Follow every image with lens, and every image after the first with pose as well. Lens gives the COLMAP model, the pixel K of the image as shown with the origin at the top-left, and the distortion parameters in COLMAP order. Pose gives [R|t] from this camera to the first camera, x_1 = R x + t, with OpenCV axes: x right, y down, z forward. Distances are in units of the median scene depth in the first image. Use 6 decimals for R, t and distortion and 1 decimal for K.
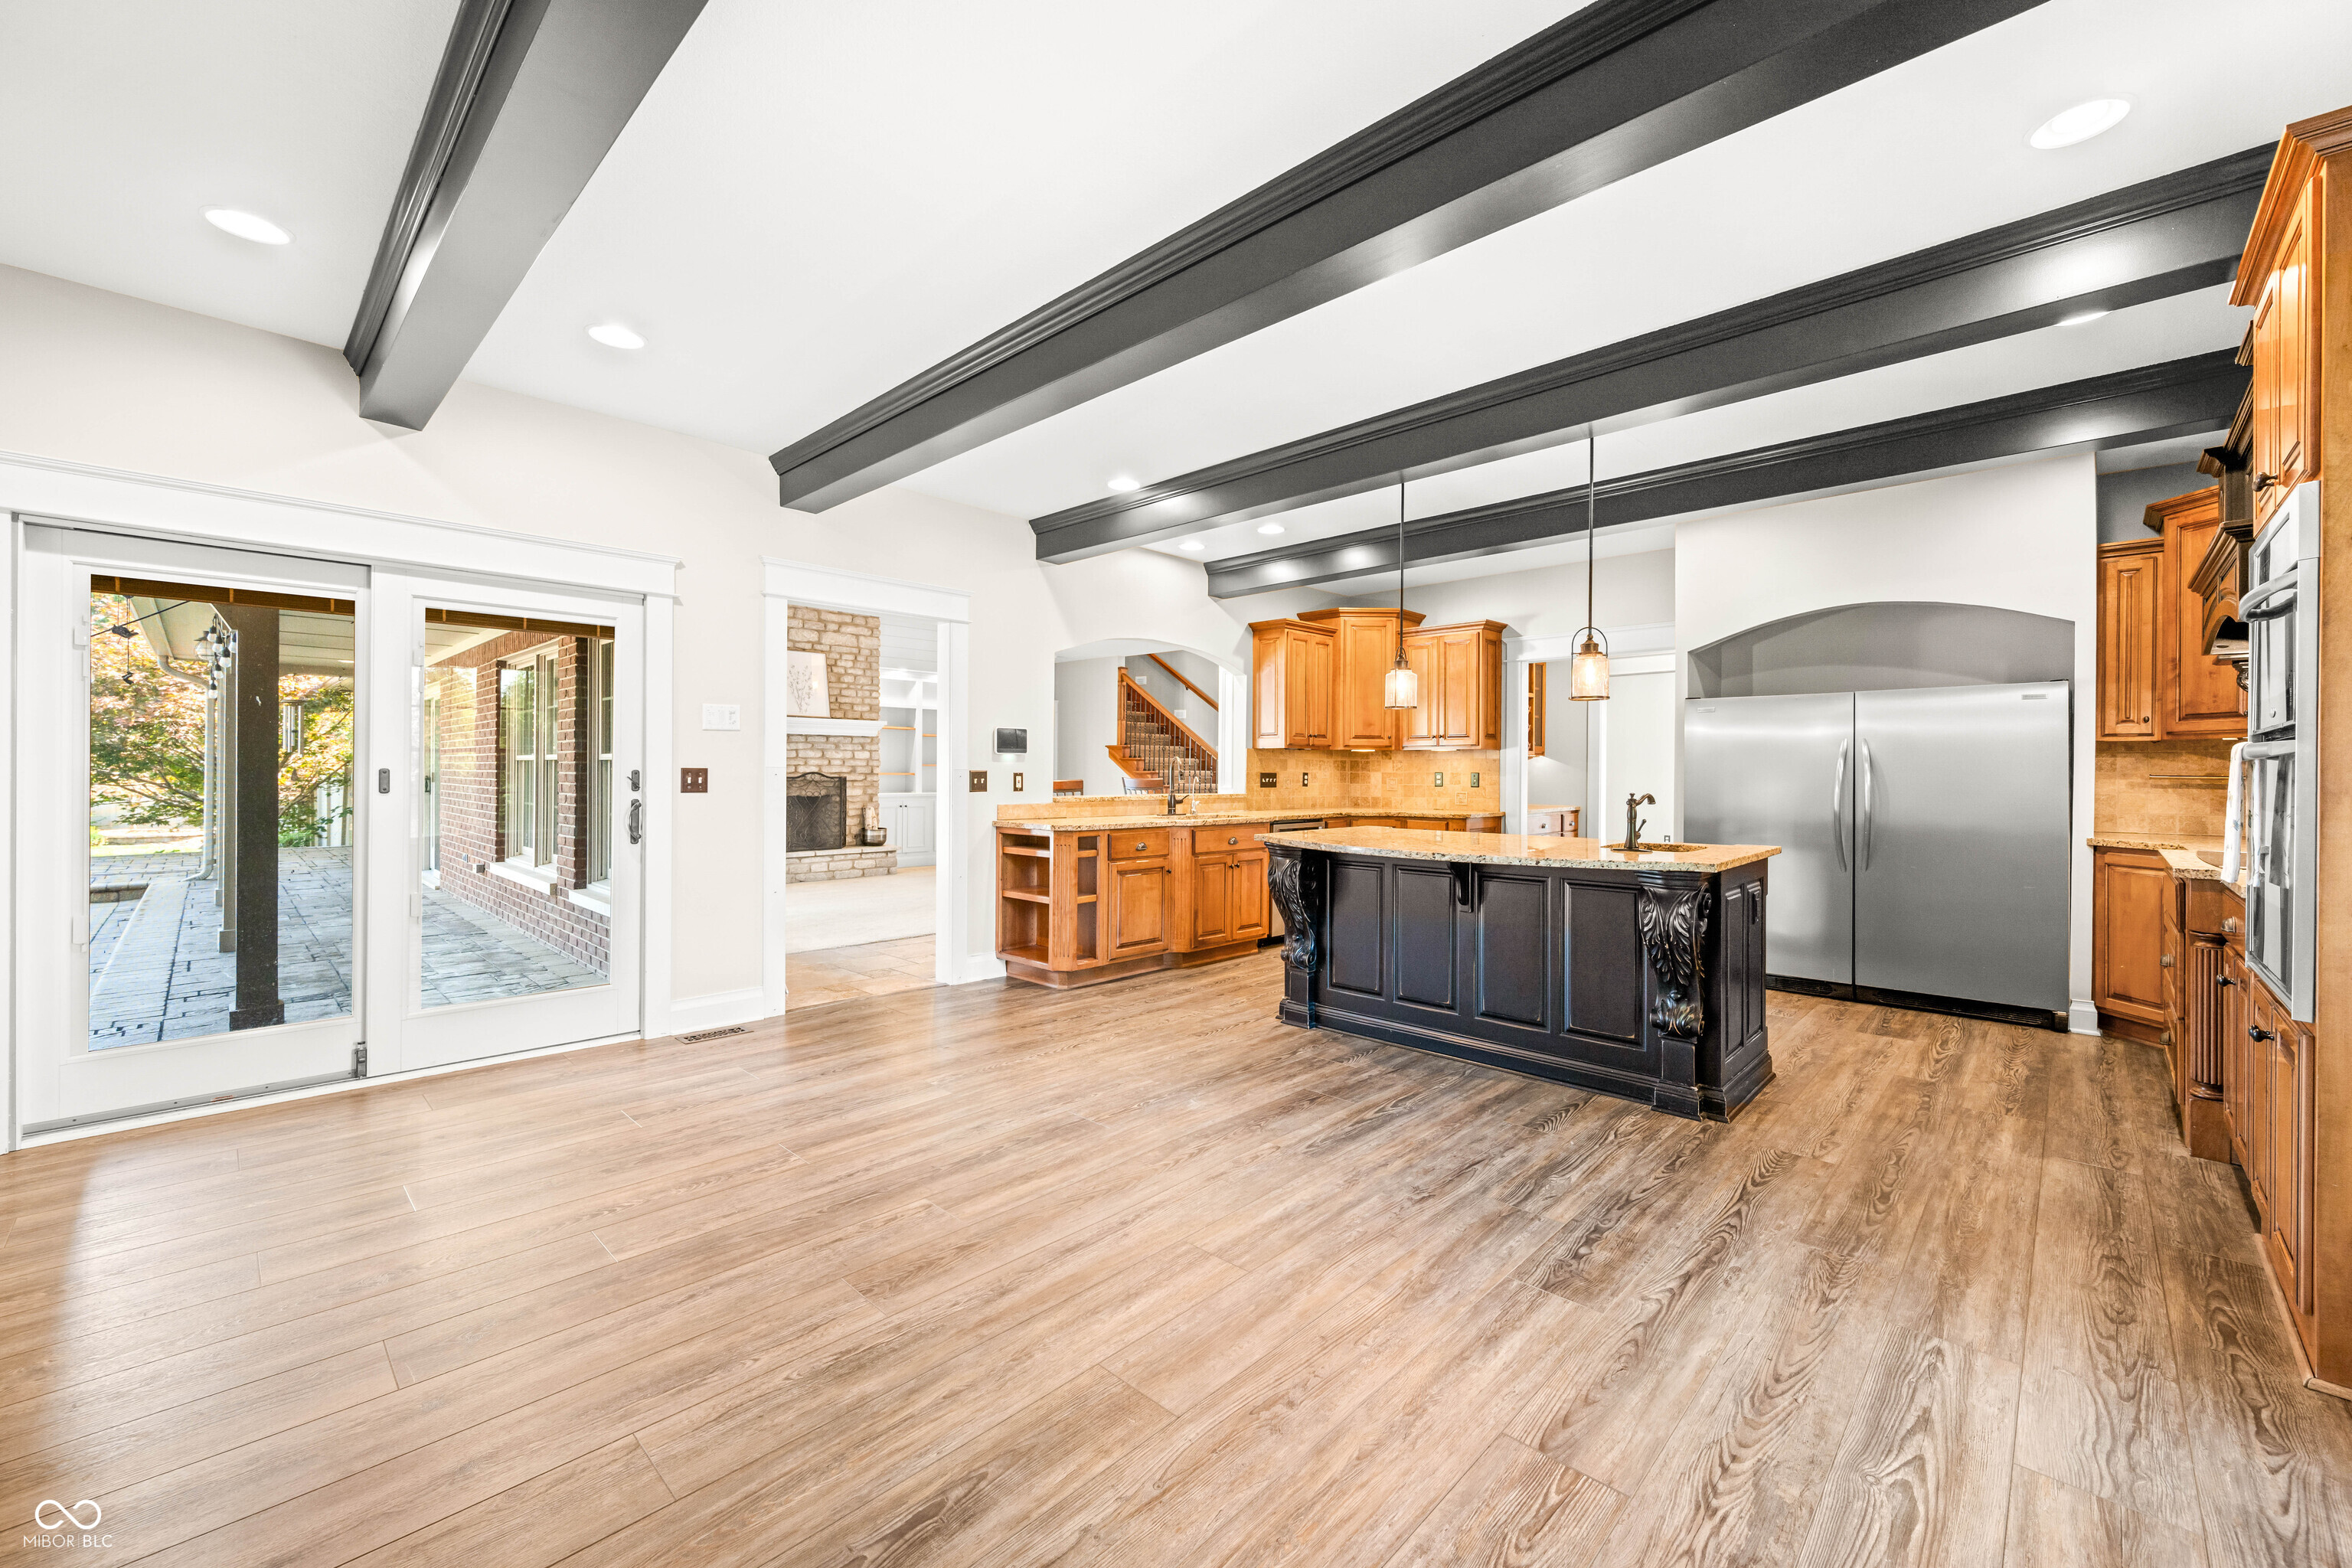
lens RADIAL K [[927.9, 0, 1187.3], [0, 927.9, 773.1], [0, 0, 1]] dist [0.000765, -0.000006]
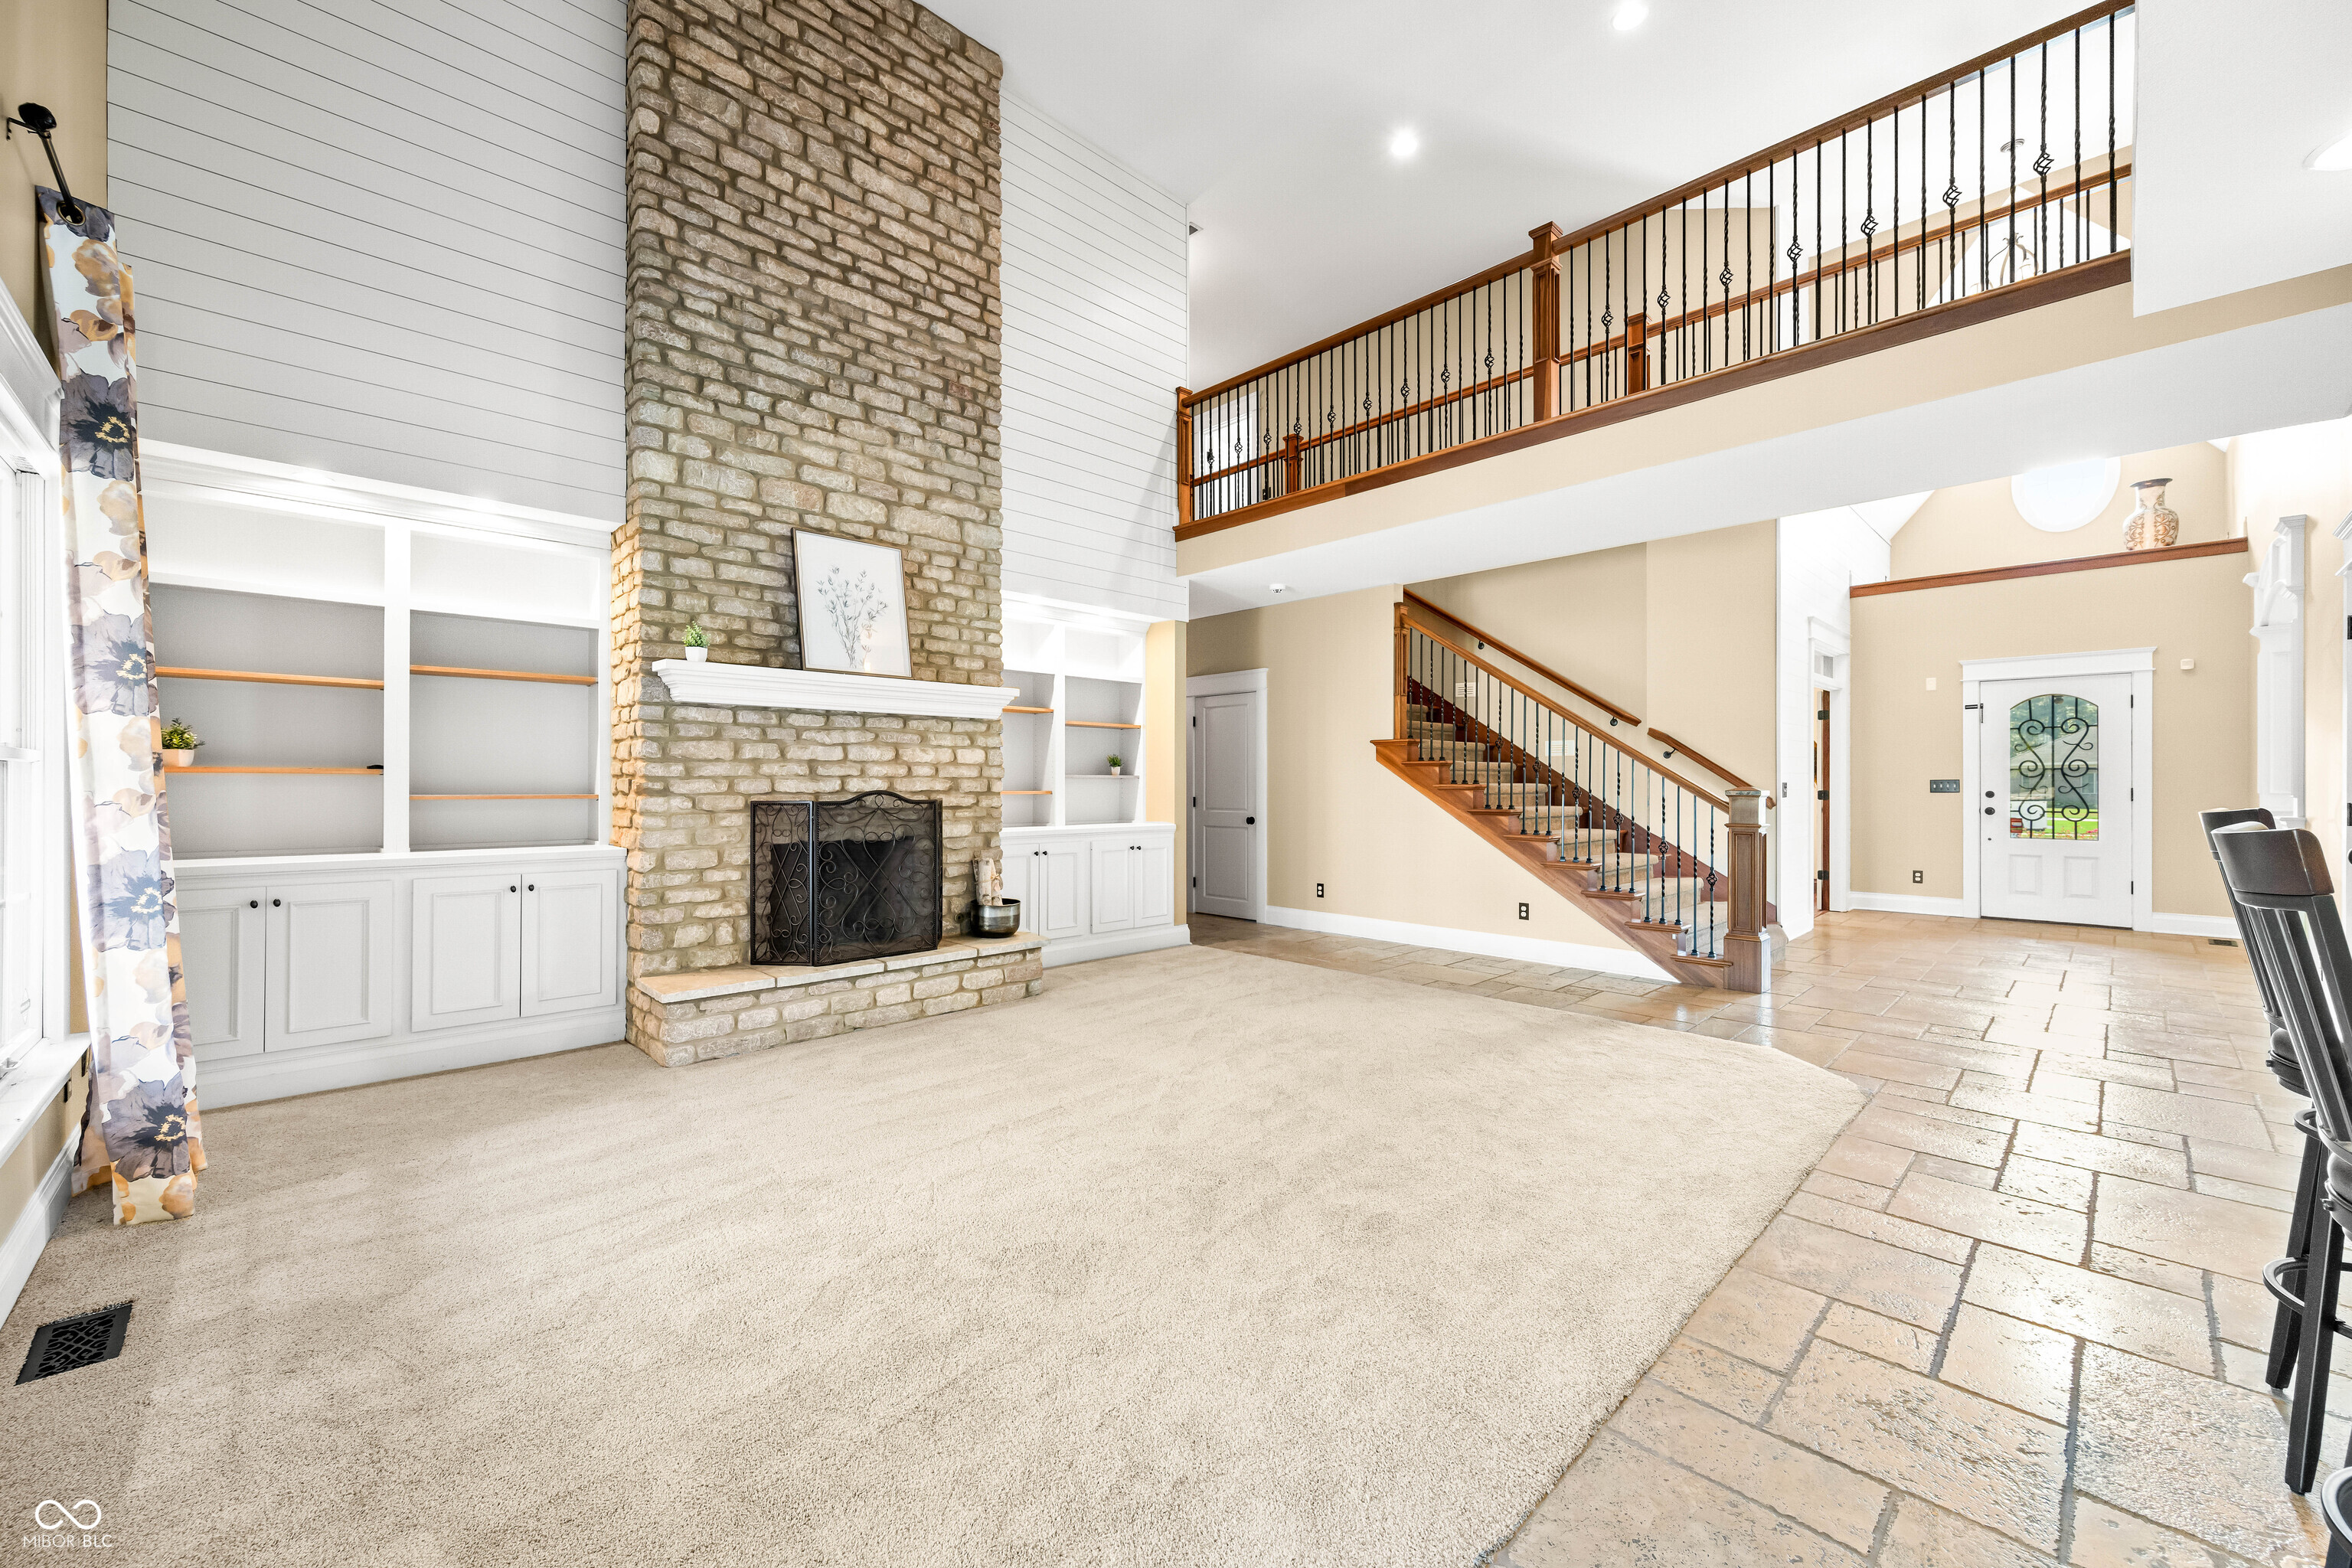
lens RADIAL K [[927.9, 0, 1187.8], [0, 927.9, 778.1], [0, 0, 1]] dist [0.000765, -0.000006]
pose [[0.998757, -0.009001, -0.049028, -0.415606], [0.008455, 0.999900, -0.011322, -0.001538], [0.049125, 0.010893, 0.998733, 1.002273]]
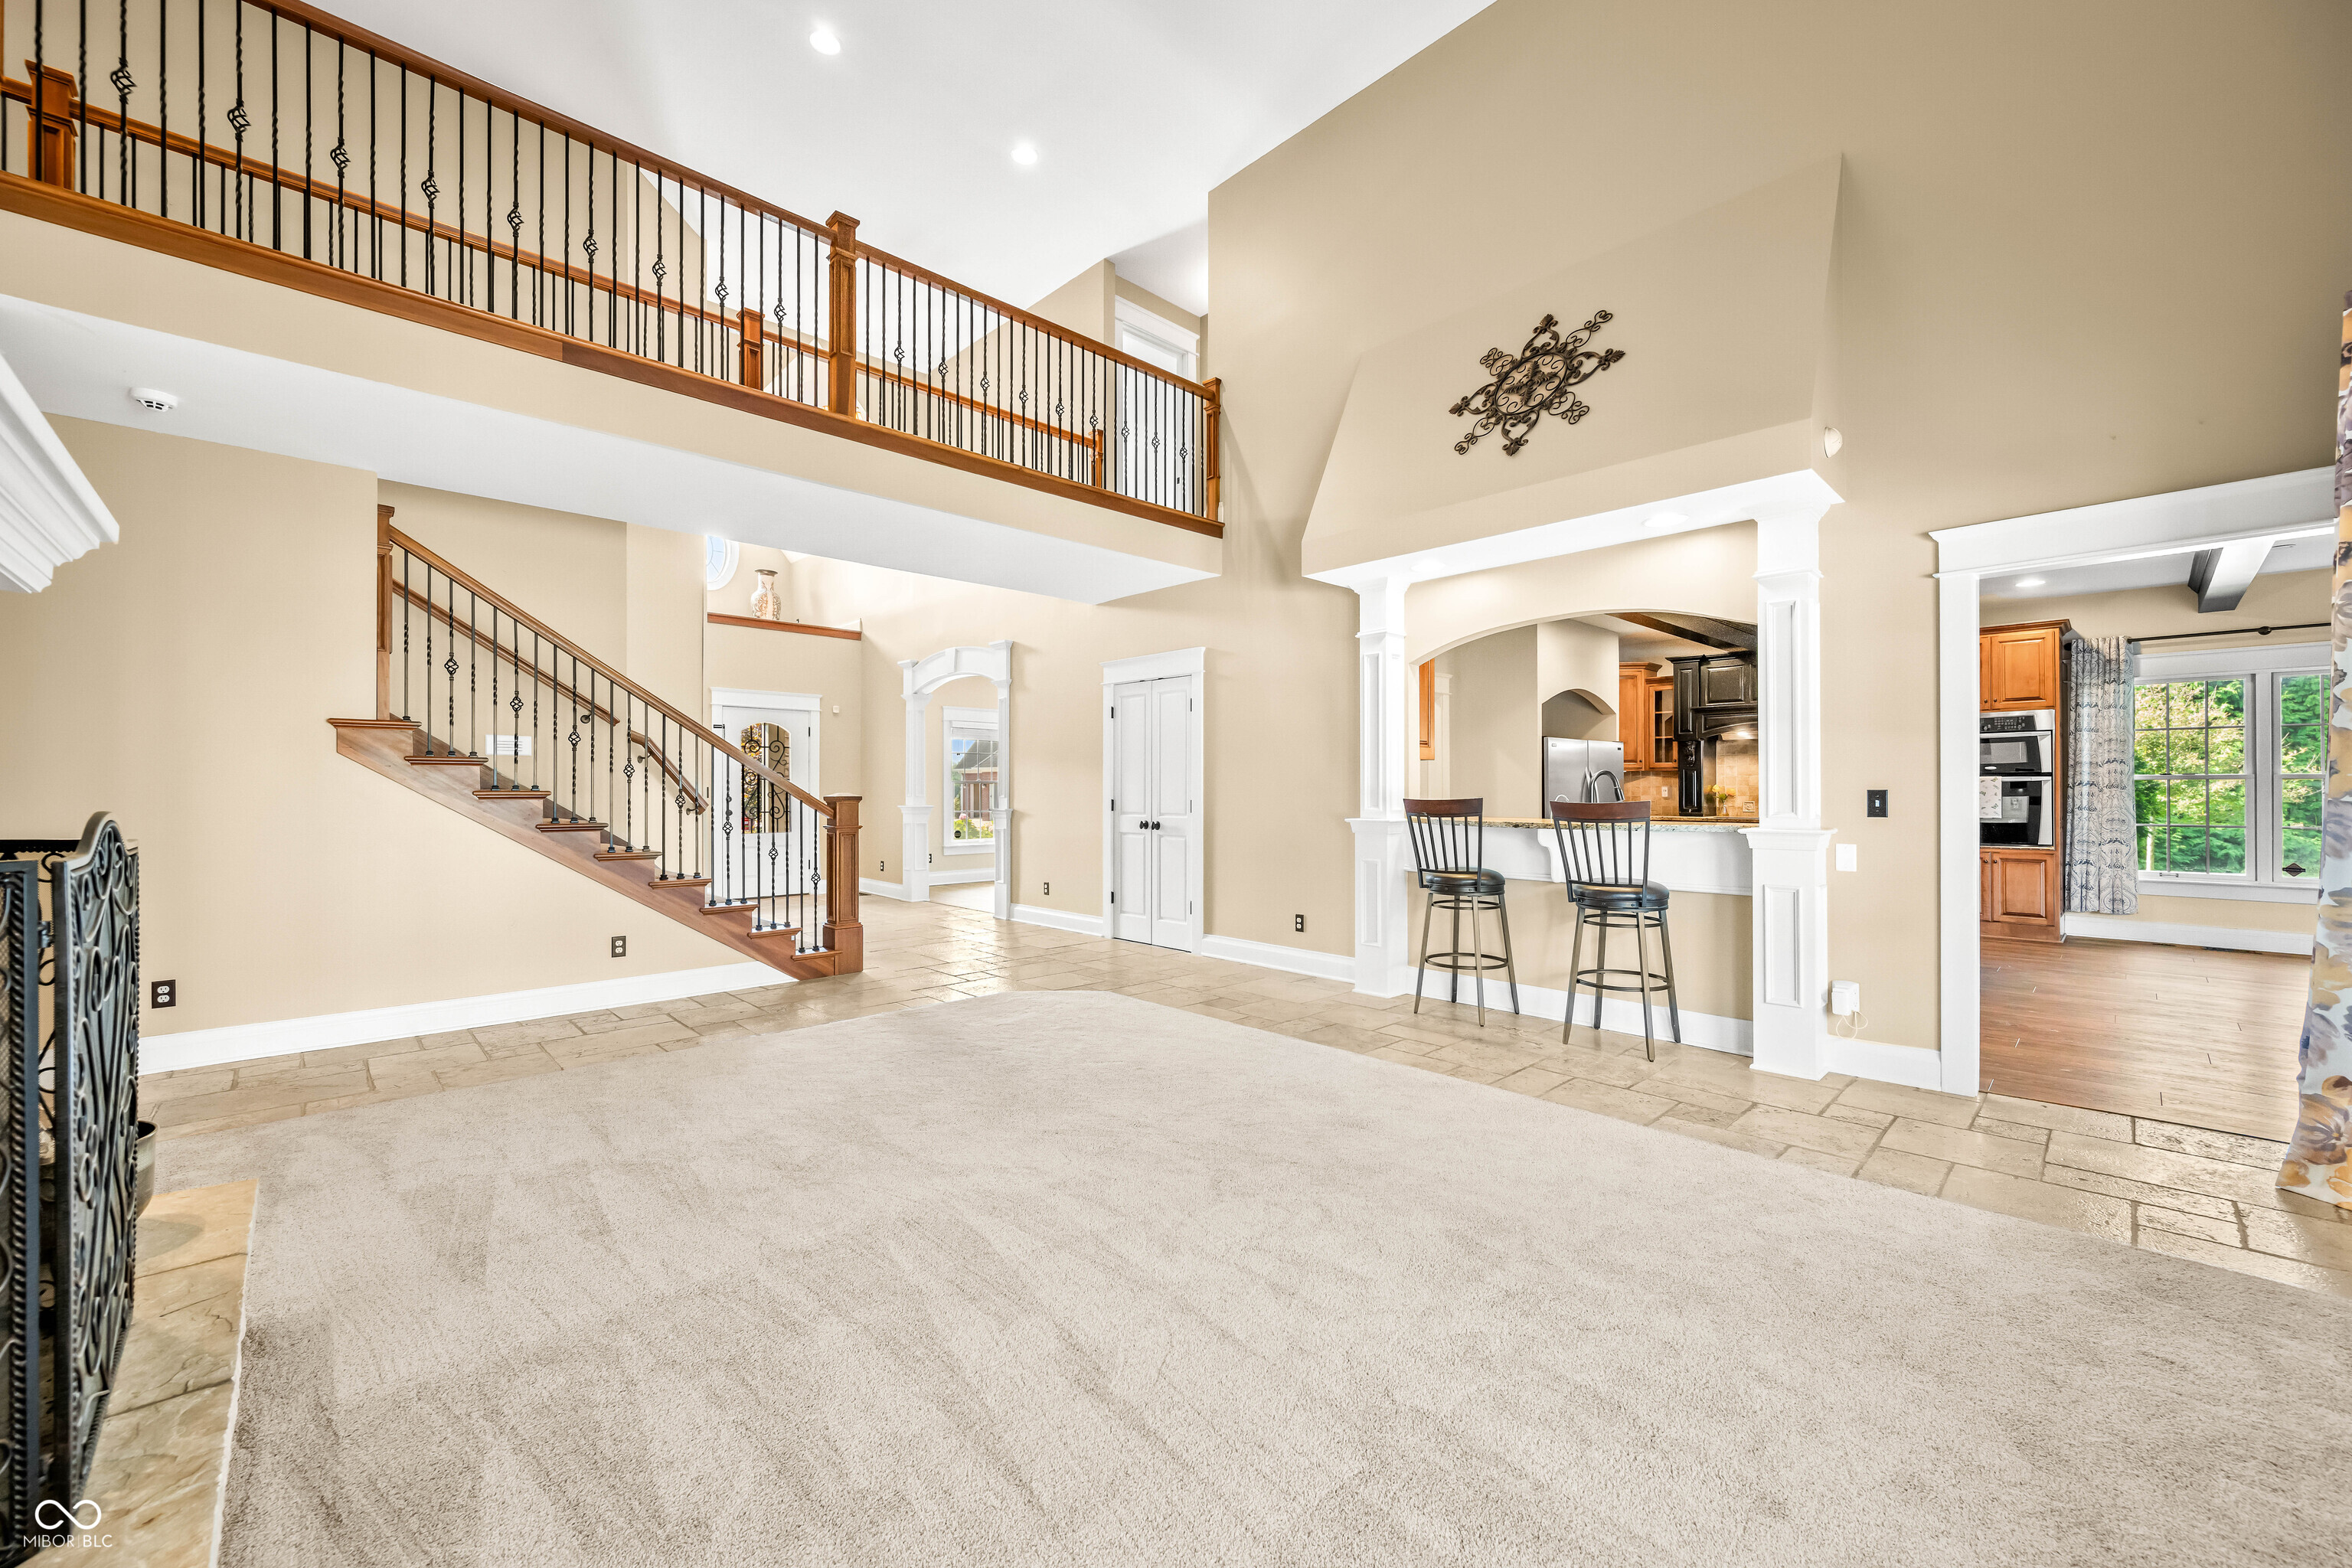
lens RADIAL K [[927.9, 0, 1196.6], [0, 927.9, 788.2], [0, 0, 1]] dist [0.000765, -0.000006]
pose [[0.040886, -0.006608, 0.999142, -0.985651], [0.005188, 0.999966, 0.006401, -0.009503], [-0.999150, 0.004922, 0.040918, 1.563849]]
